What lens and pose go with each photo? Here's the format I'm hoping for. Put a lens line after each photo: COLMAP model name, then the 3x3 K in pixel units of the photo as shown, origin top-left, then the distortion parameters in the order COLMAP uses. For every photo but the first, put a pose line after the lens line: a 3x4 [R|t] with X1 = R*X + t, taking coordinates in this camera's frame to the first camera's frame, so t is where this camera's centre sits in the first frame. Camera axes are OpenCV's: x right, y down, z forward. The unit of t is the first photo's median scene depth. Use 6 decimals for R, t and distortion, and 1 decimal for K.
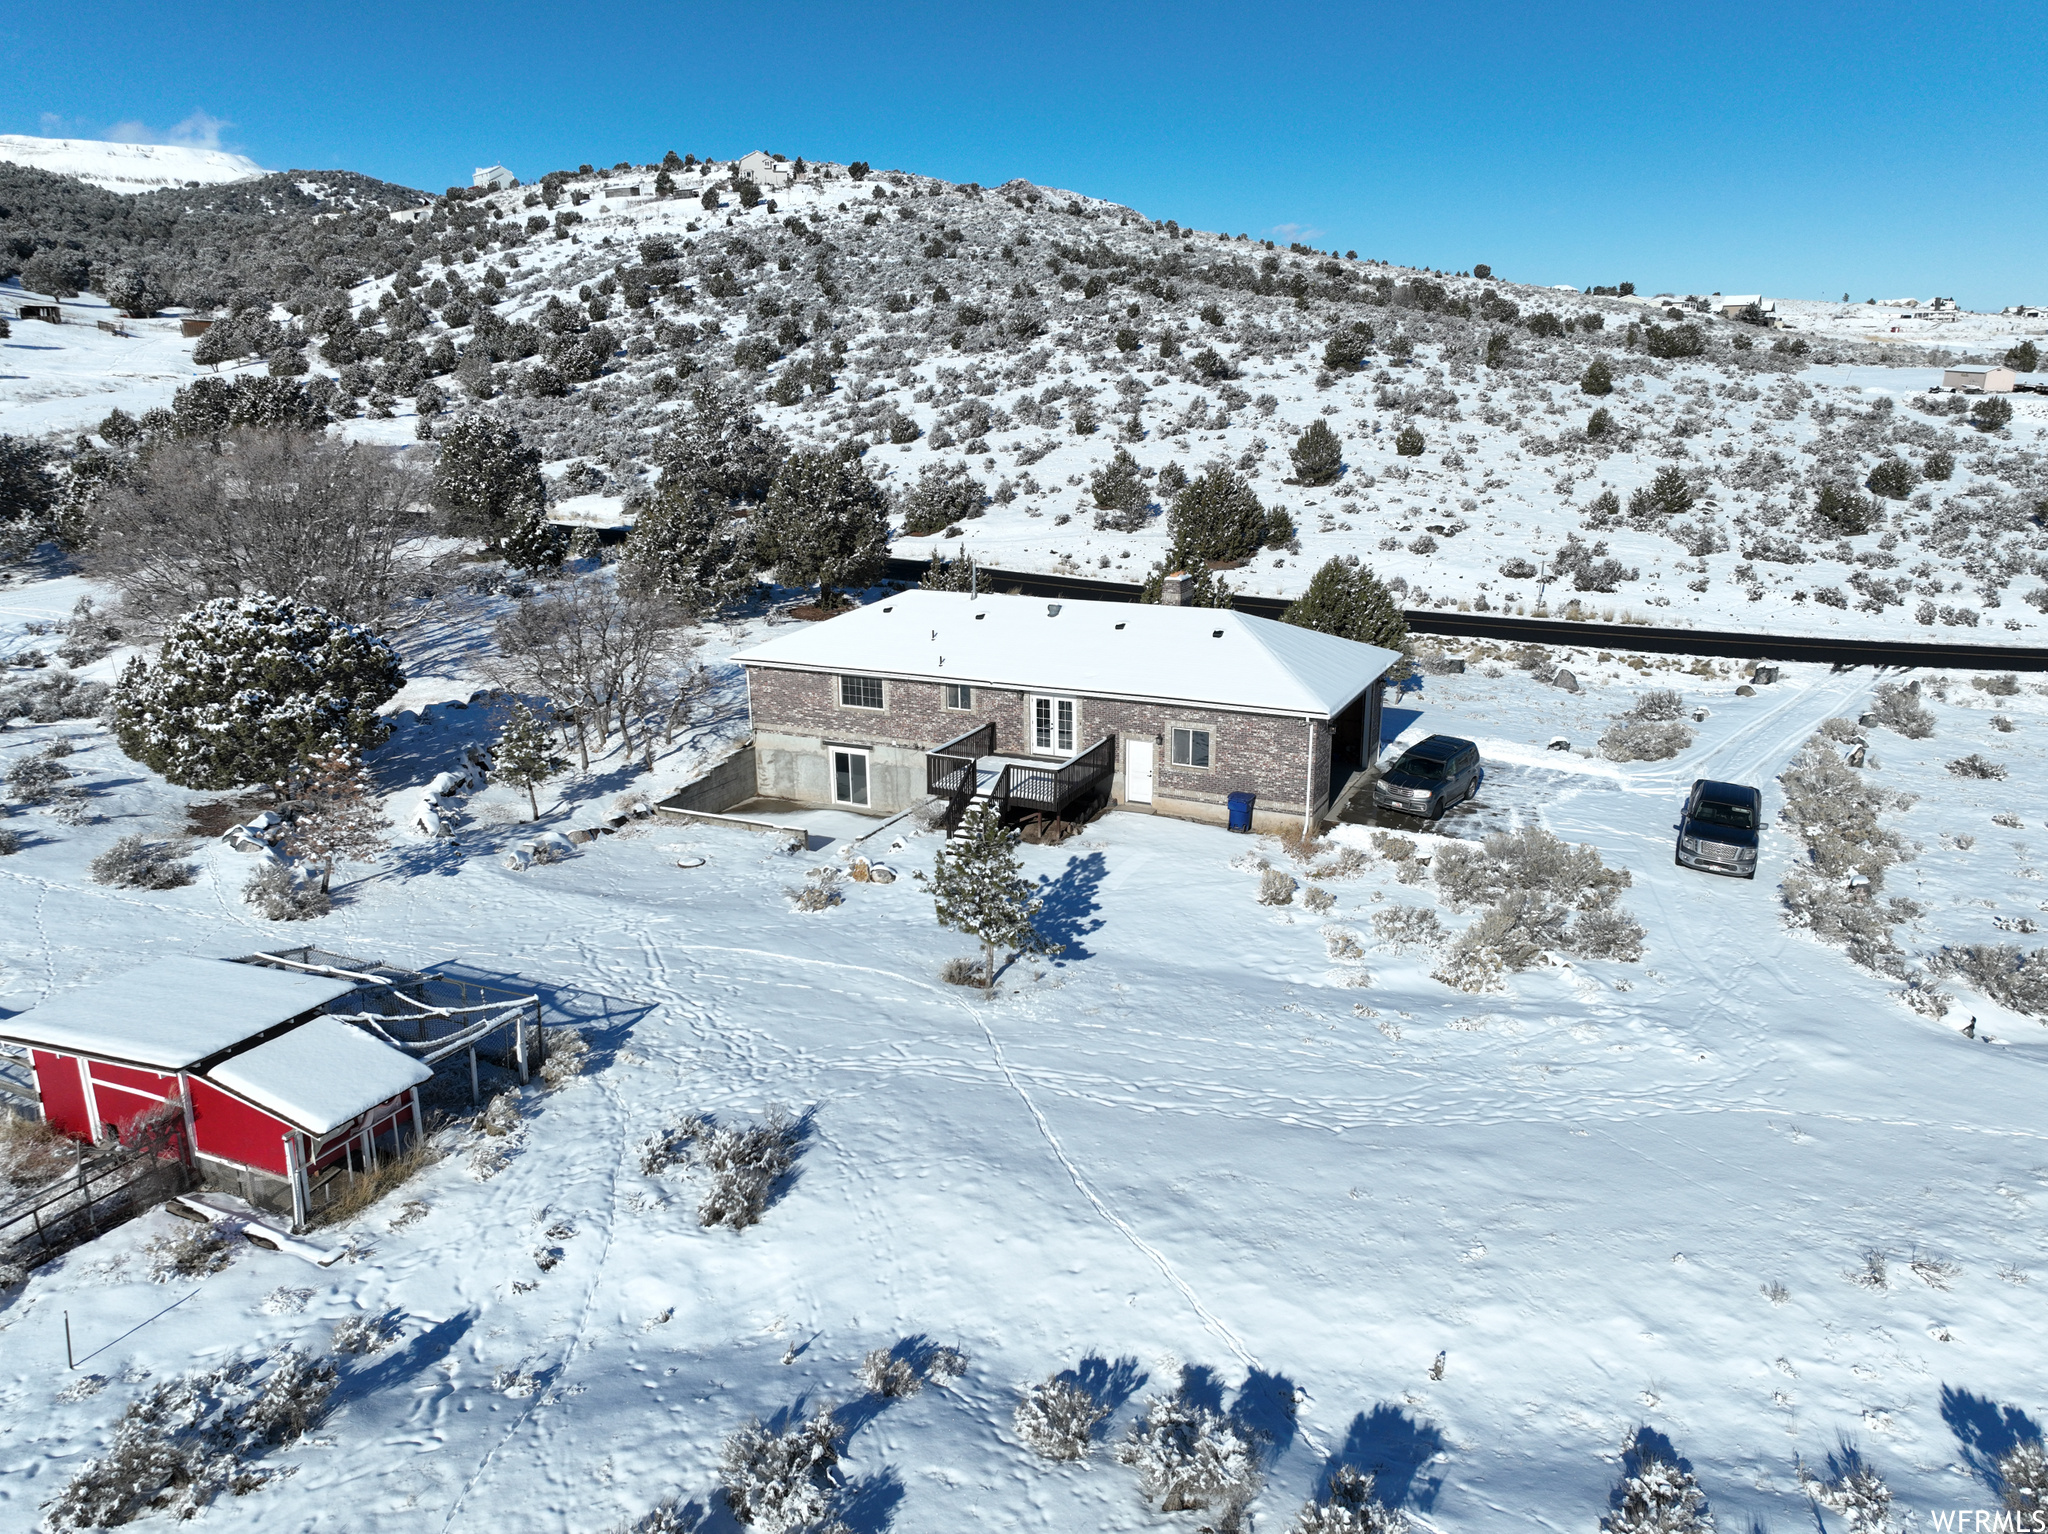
lens RADIAL K [[1472.8, 0, 1040.9], [0, 1472.8, 766.0], [0, 0, 1]] dist [0.016712, -0.000035]
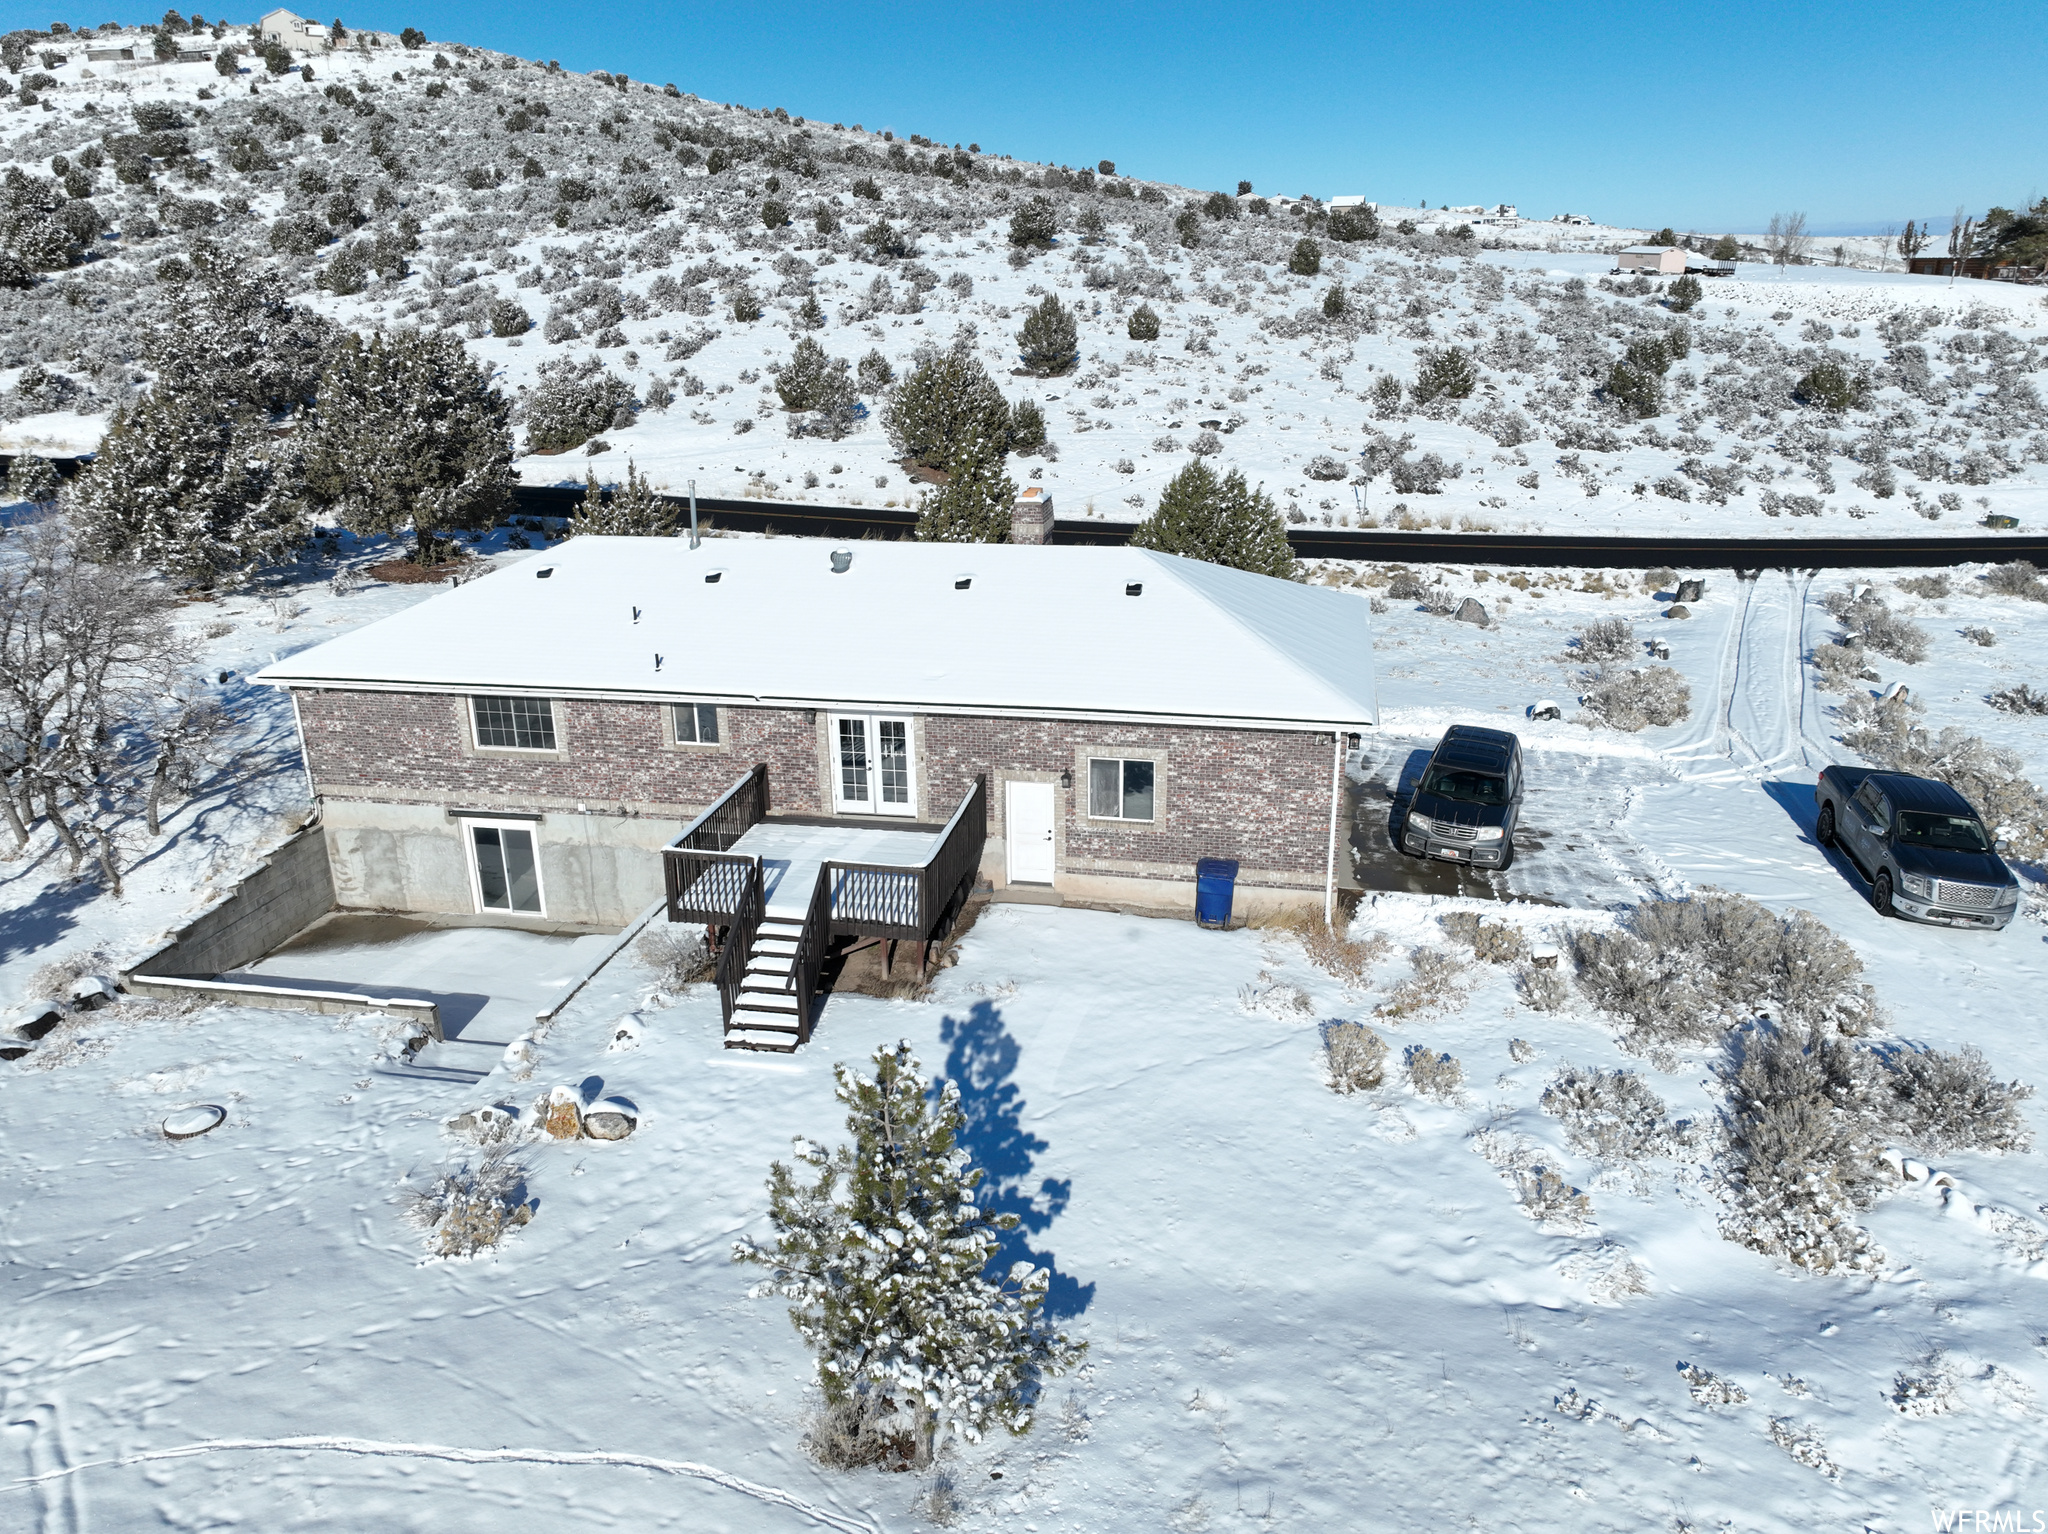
lens RADIAL K [[1469.8, 0, 1041.5], [0, 1469.8, 766.2], [0, 0, 1]] dist [0.007738, 0.002531]
pose [[0.967823, -0.084617, 0.236979, -0.030811], [0.071158, 0.995358, 0.064797, -0.028478], [-0.241362, -0.045849, 0.969351, 0.203569]]
